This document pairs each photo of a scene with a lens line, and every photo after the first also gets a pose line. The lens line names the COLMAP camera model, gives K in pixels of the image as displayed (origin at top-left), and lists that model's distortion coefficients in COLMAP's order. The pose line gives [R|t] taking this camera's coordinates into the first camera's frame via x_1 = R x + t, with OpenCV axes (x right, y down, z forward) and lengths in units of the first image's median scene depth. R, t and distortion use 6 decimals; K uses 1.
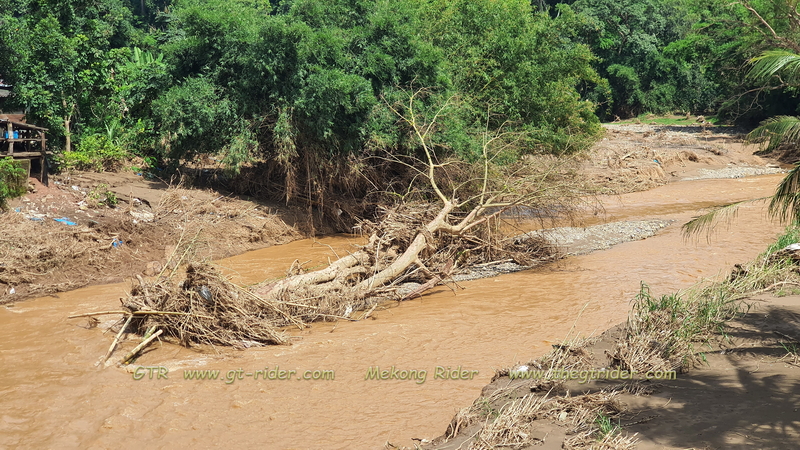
lens RADIAL K [[1169.4, 0, 401.9], [0, 1169.4, 223.7], [0, 0, 1]] dist [-0.047163, 0.000000]
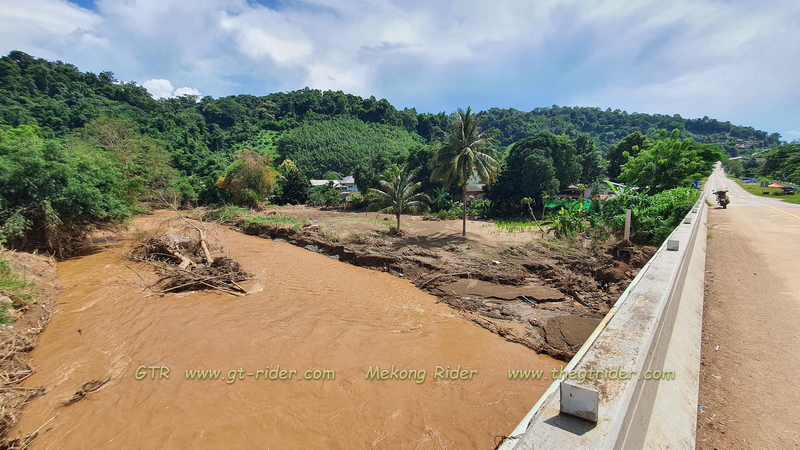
lens RADIAL K [[321.2, 0, 397.8], [0, 321.2, 222.4], [0, 0, 1]] dist [0.004206, -0.000981]
pose [[0.311473, -0.110322, 0.943829, -0.455790], [0.123869, 0.989477, 0.074780, -0.028665], [-0.942147, 0.093619, 0.321860, 0.225826]]
